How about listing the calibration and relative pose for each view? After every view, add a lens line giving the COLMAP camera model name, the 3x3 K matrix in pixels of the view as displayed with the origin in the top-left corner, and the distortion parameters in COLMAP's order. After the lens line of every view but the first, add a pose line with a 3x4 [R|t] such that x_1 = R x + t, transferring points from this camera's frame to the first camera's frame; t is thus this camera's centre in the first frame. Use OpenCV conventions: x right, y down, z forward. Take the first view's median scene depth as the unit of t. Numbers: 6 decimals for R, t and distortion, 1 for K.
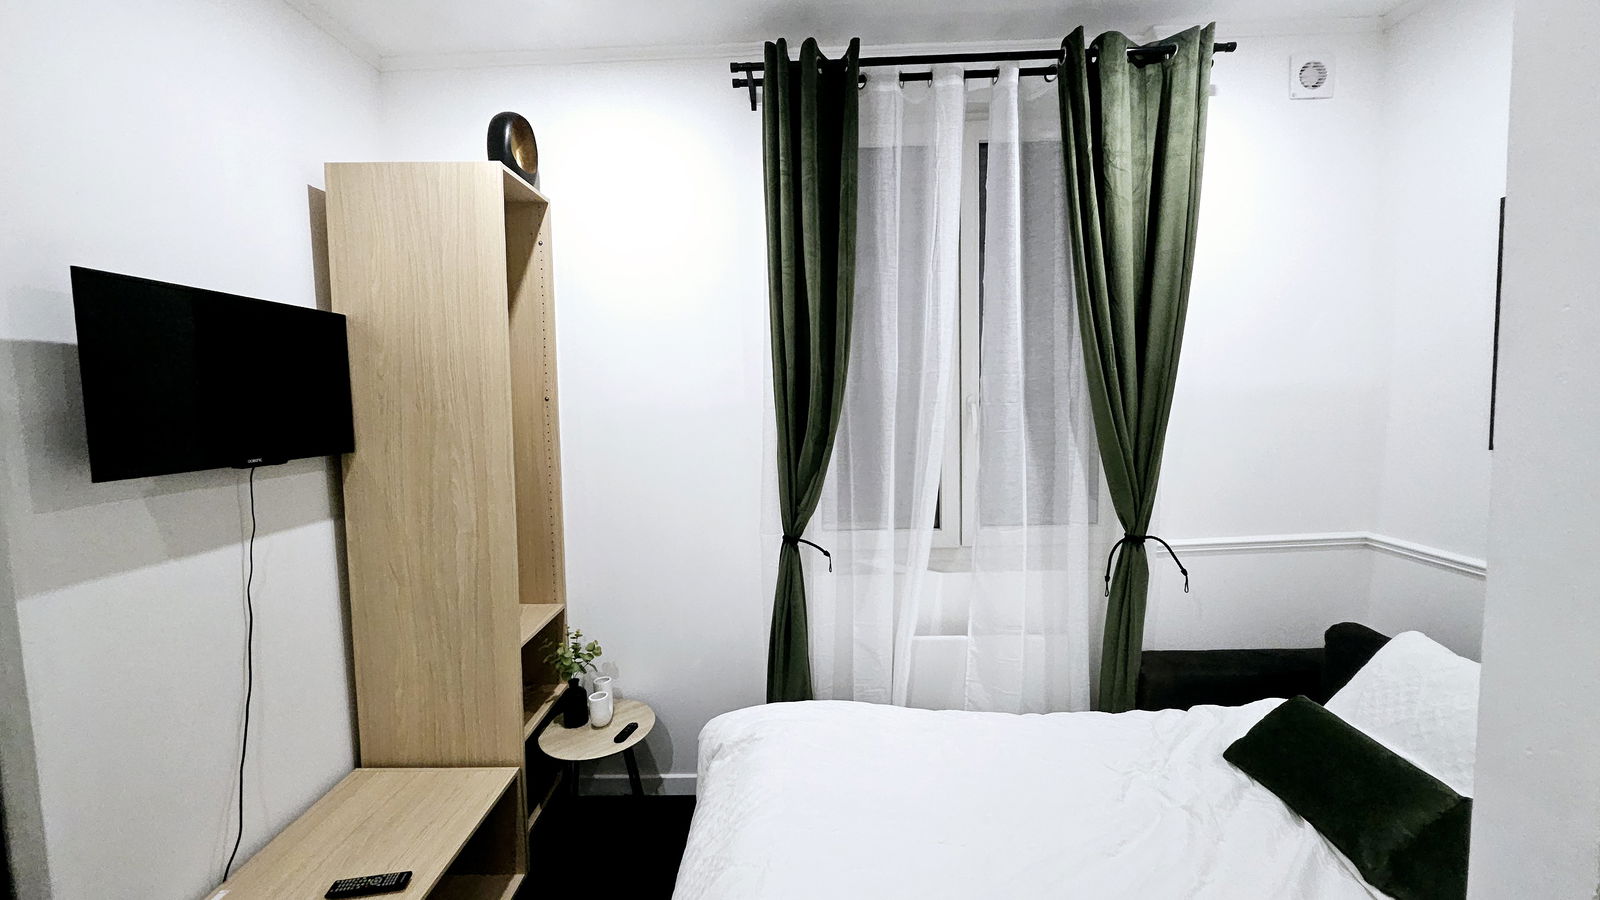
lens RADIAL K [[643.8, 0, 795.8], [0, 643.8, 439.3], [0, 0, 1]] dist [0.002345, -0.000447]
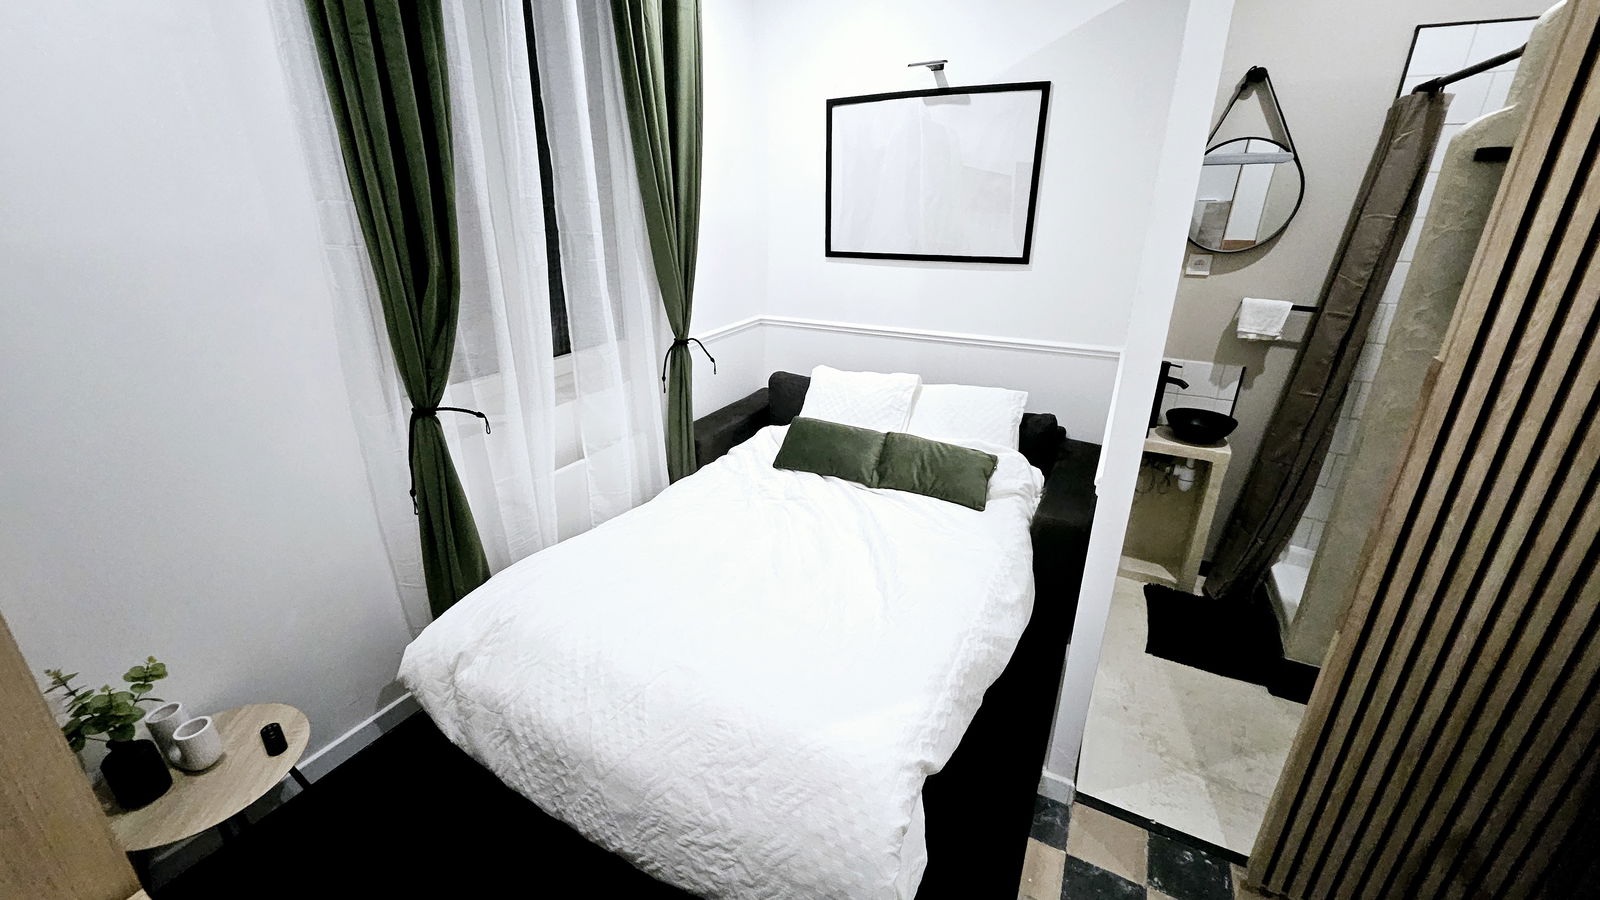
lens RADIAL K [[643.8, 0, 805.9], [0, 643.8, 452.9], [0, 0, 1]] dist [0.002345, -0.000447]
pose [[0.426044, -0.306504, 0.851200, -0.524409], [0.048614, 0.947259, 0.316761, -0.030821], [-0.903395, -0.093574, 0.418474, 0.222181]]
